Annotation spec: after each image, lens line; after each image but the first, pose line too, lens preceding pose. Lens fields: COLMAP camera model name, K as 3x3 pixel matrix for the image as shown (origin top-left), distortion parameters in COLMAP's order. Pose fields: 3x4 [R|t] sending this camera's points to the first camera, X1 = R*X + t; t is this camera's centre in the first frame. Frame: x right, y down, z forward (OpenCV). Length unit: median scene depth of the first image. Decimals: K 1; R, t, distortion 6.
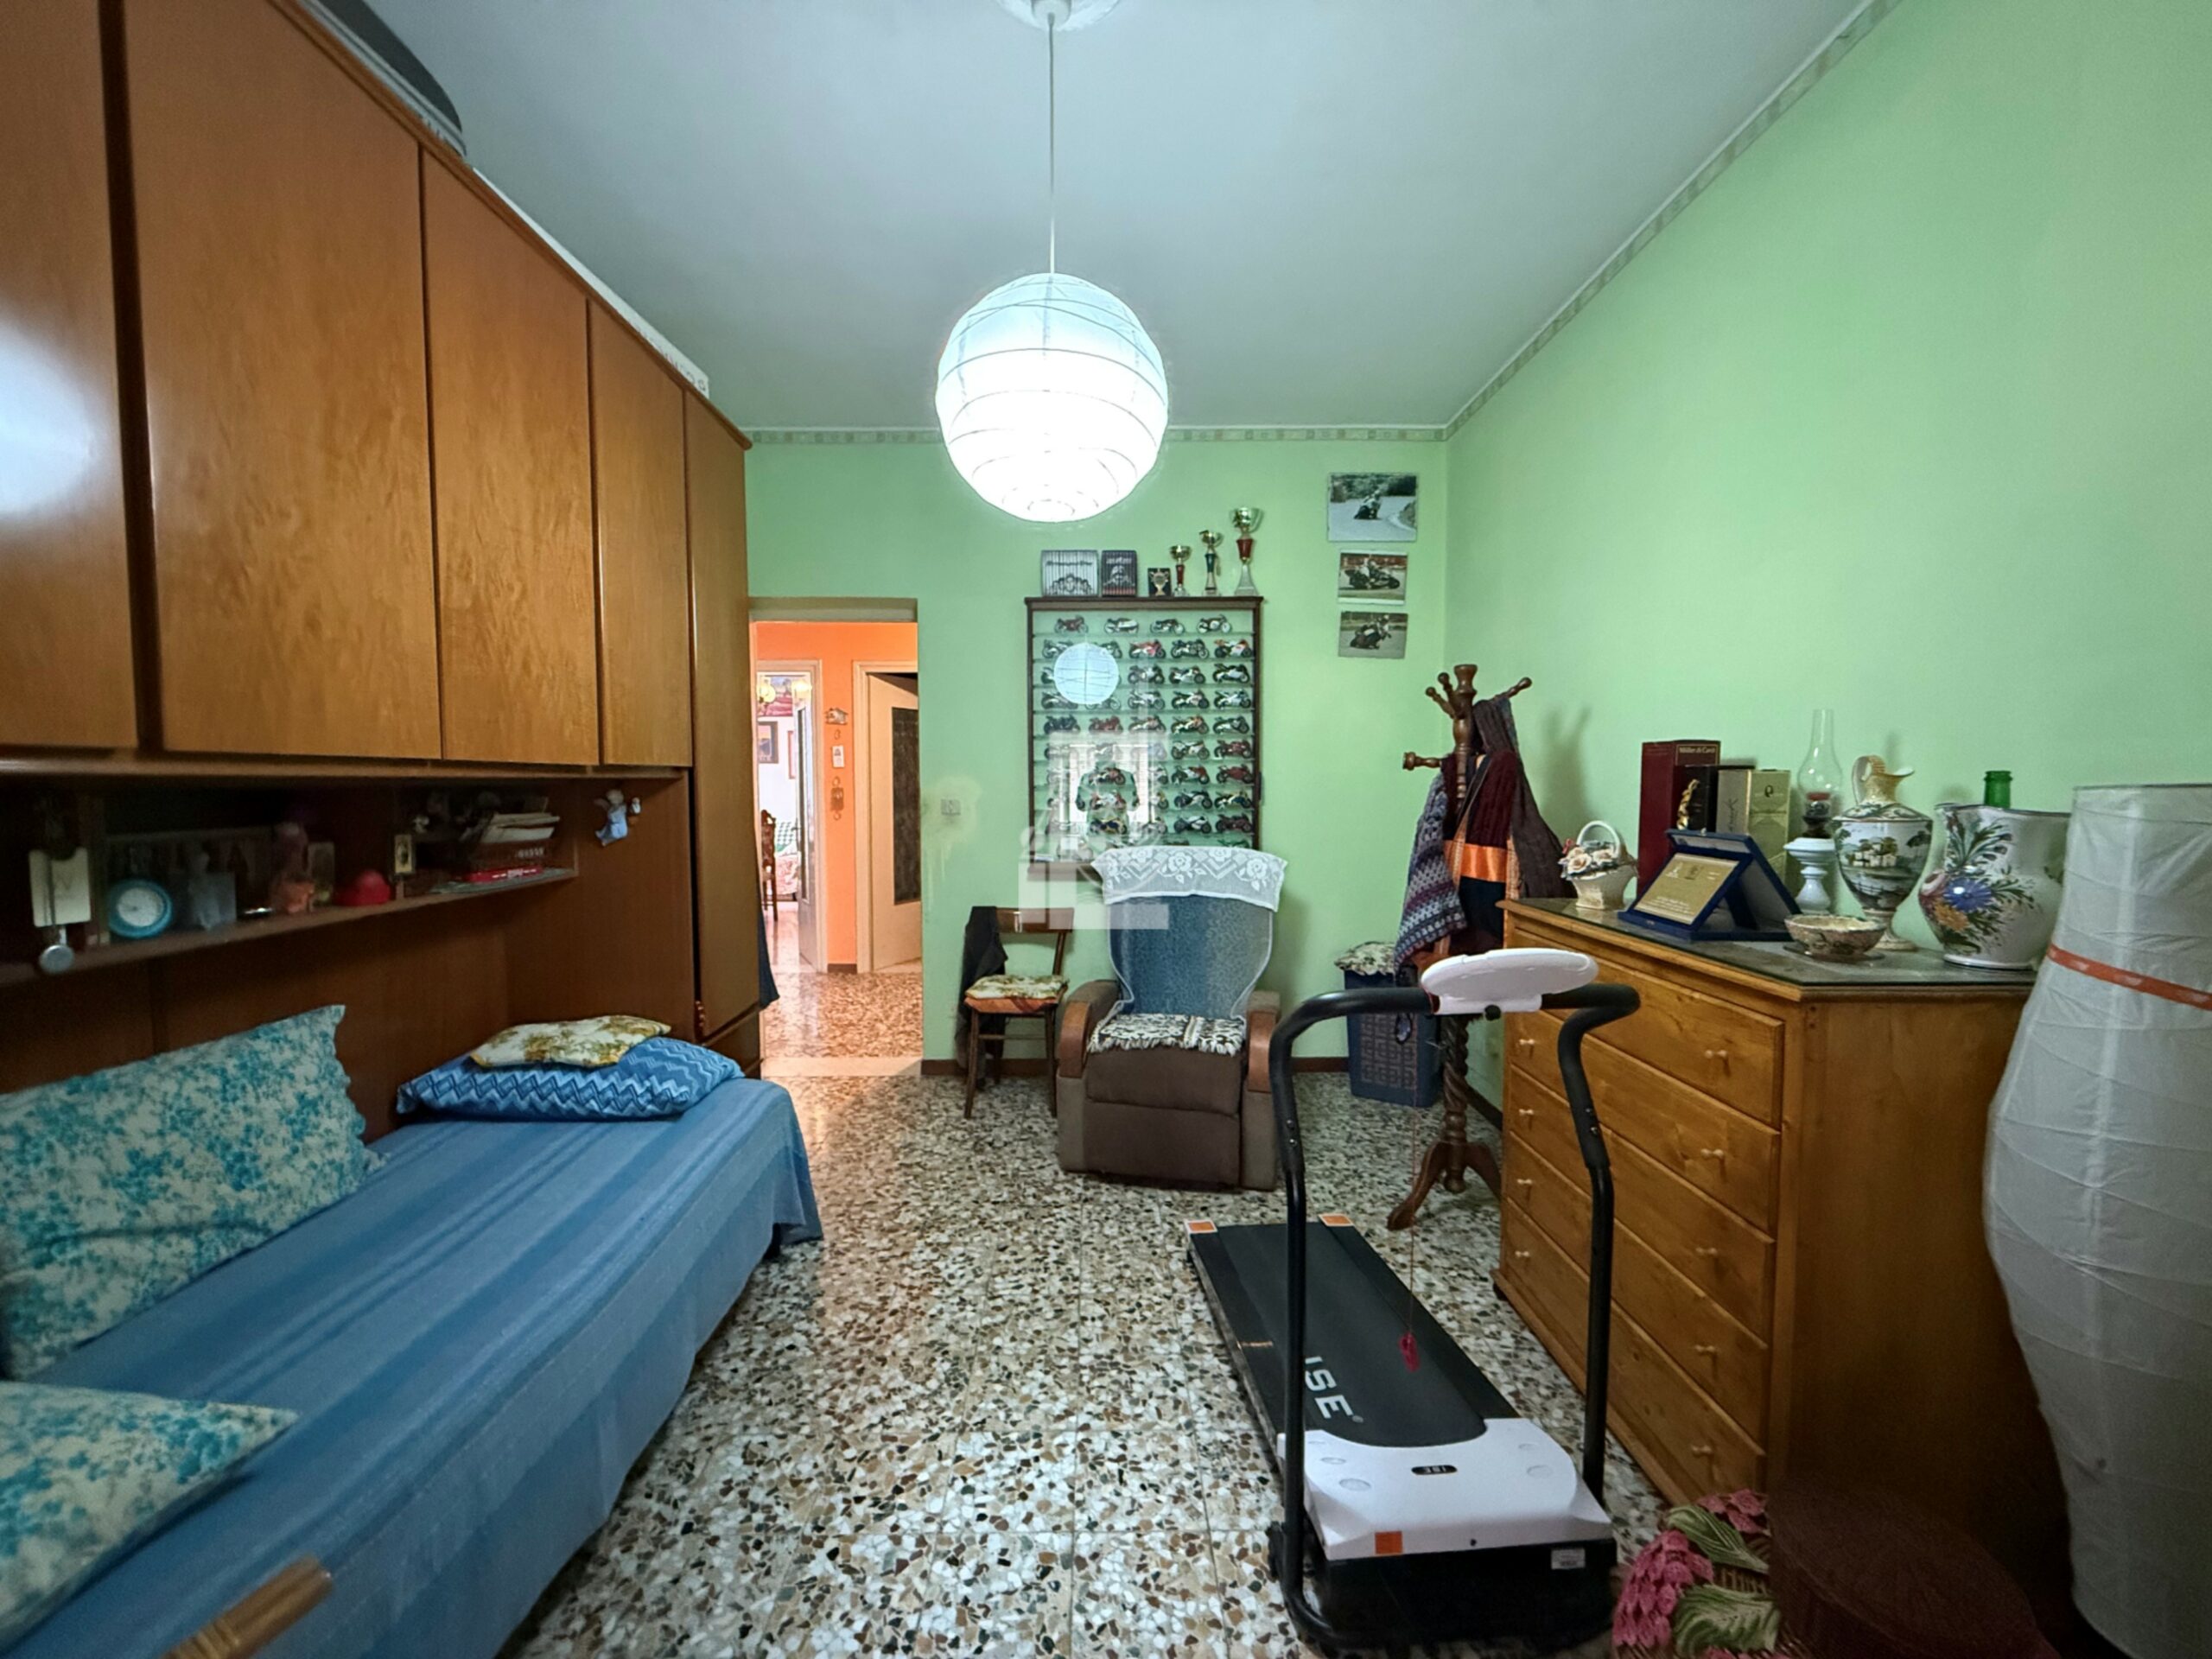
lens RADIAL K [[877.8, 0, 1097.5], [0, 877.8, 828.0], [0, 0, 1]] dist [-0.002228, 0.000358]
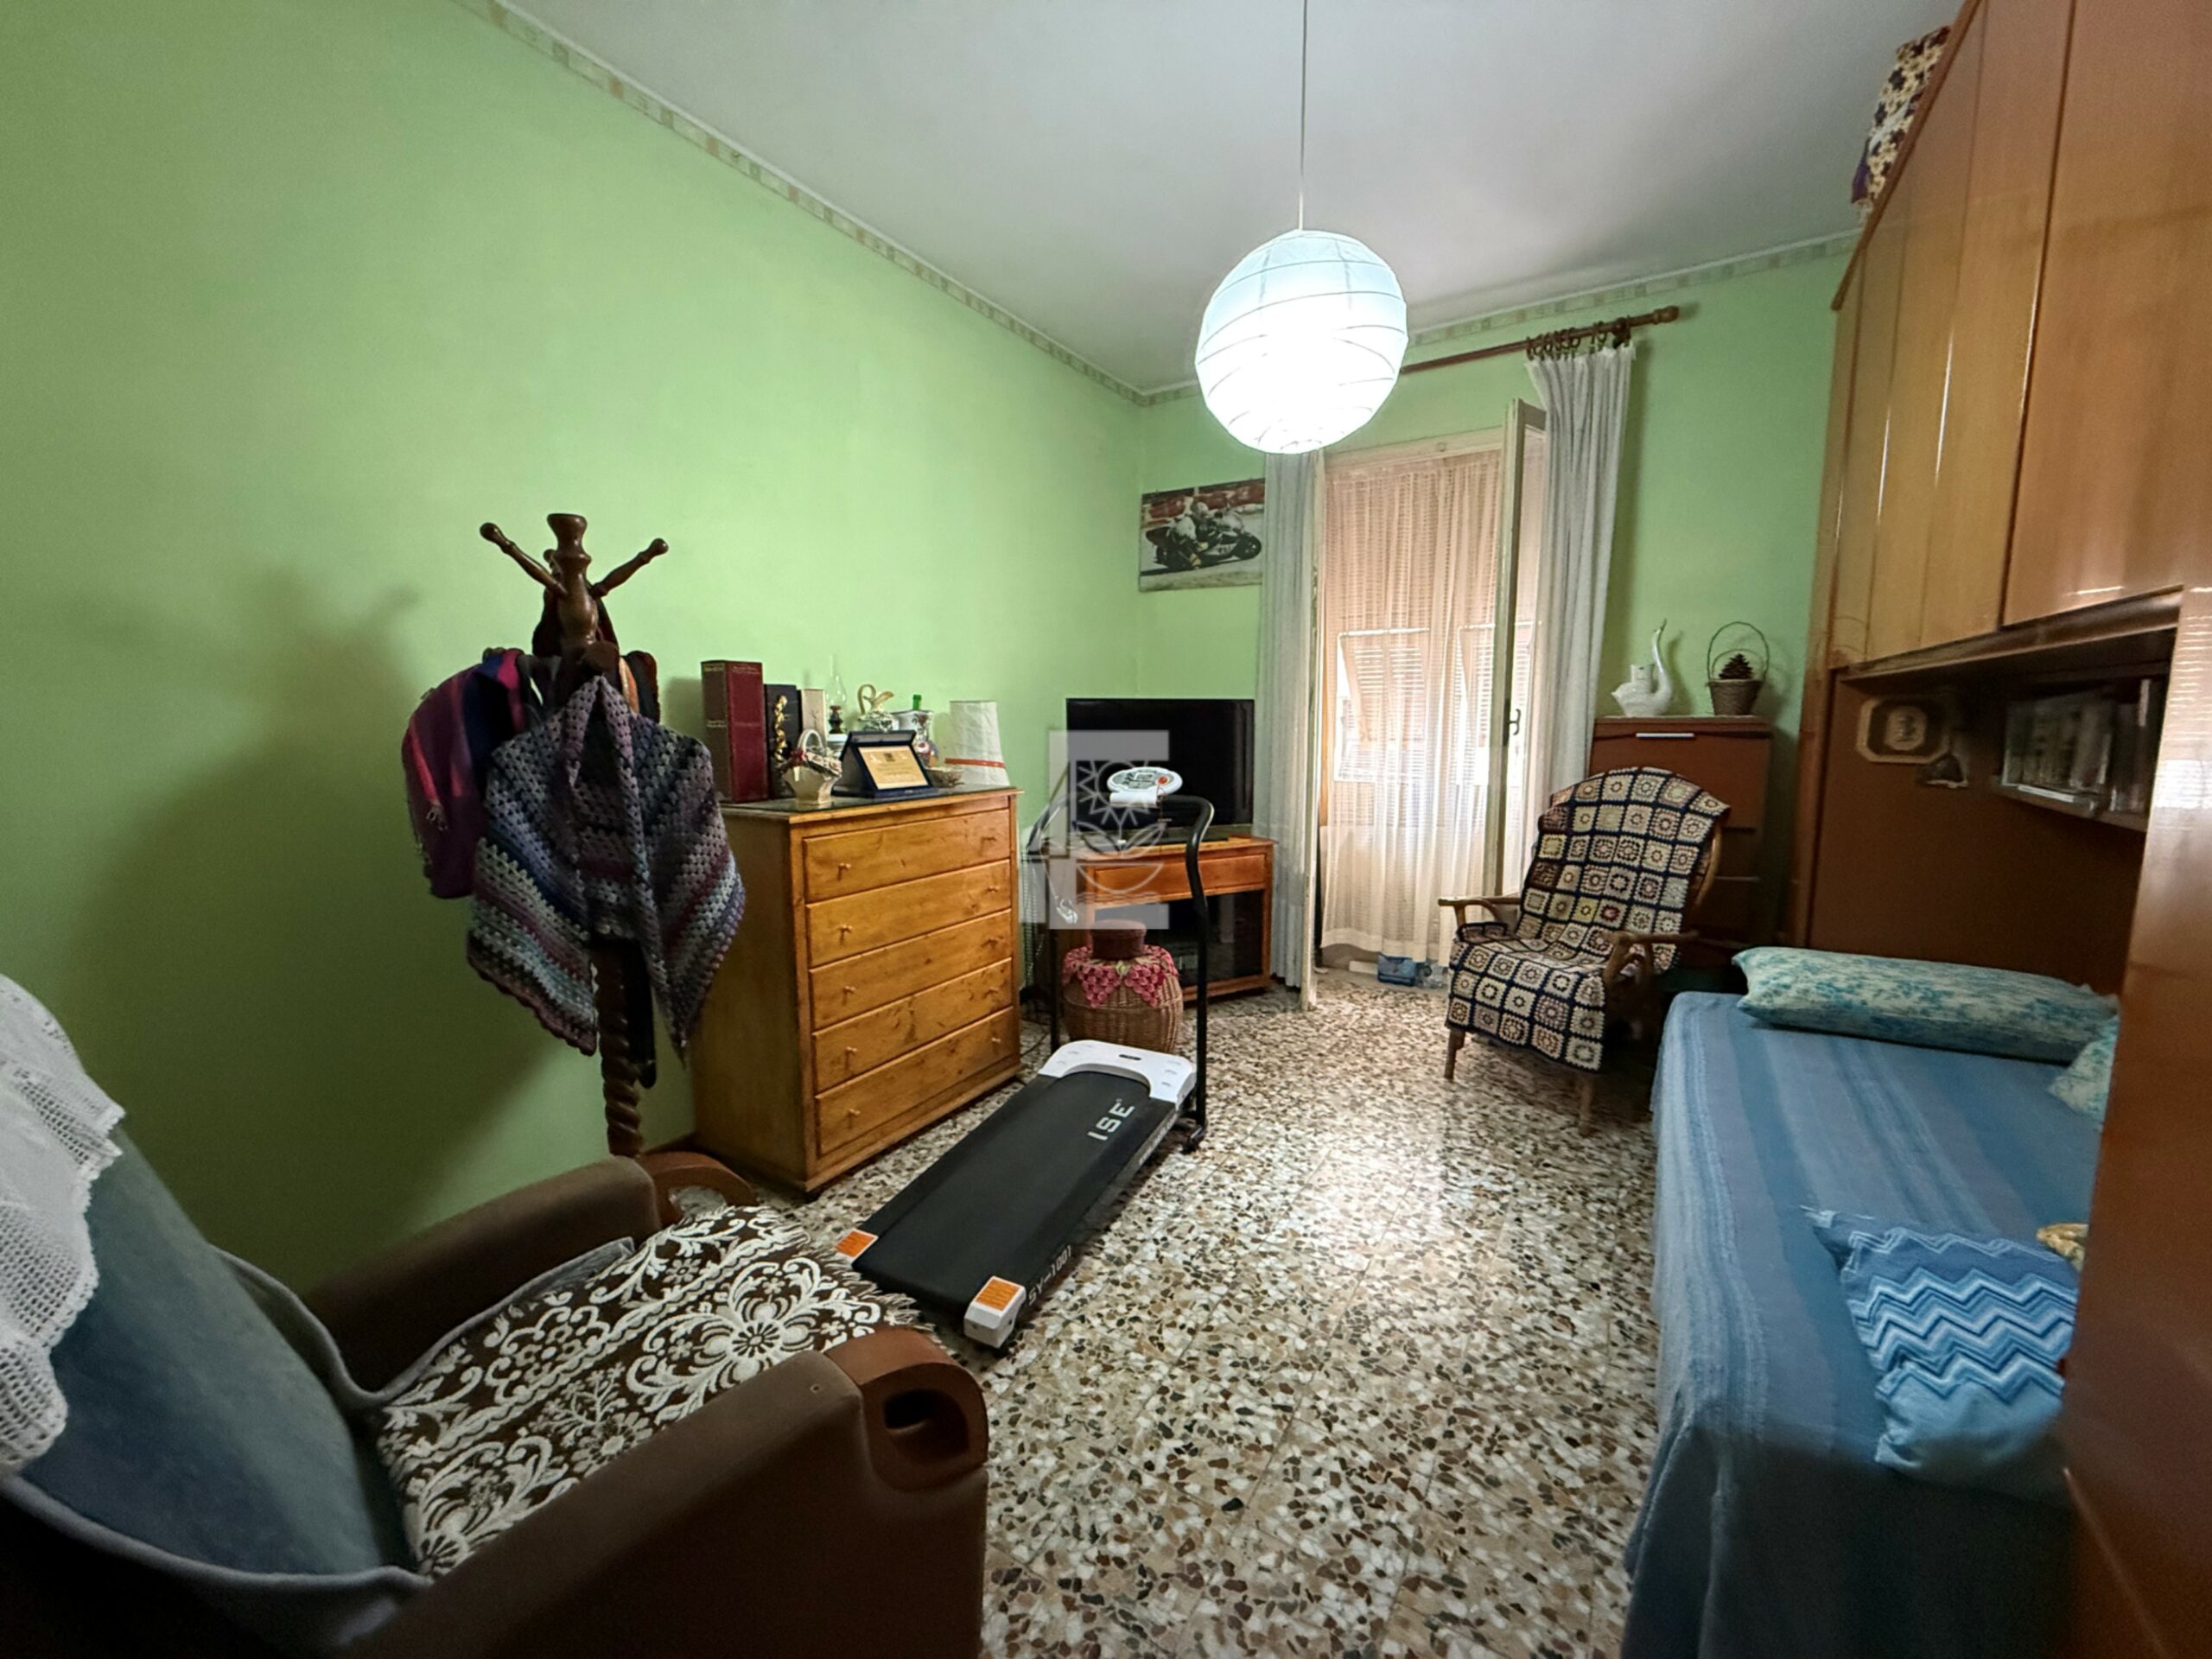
lens RADIAL K [[877.8, 0, 1097.5], [0, 877.8, 828.0], [0, 0, 1]] dist [-0.002228, 0.000358]
pose [[-0.845573, -0.058315, 0.530665, -0.368263], [0.039320, 0.984514, 0.170842, -0.062238], [-0.532410, 0.165325, -0.830185, 1.723938]]
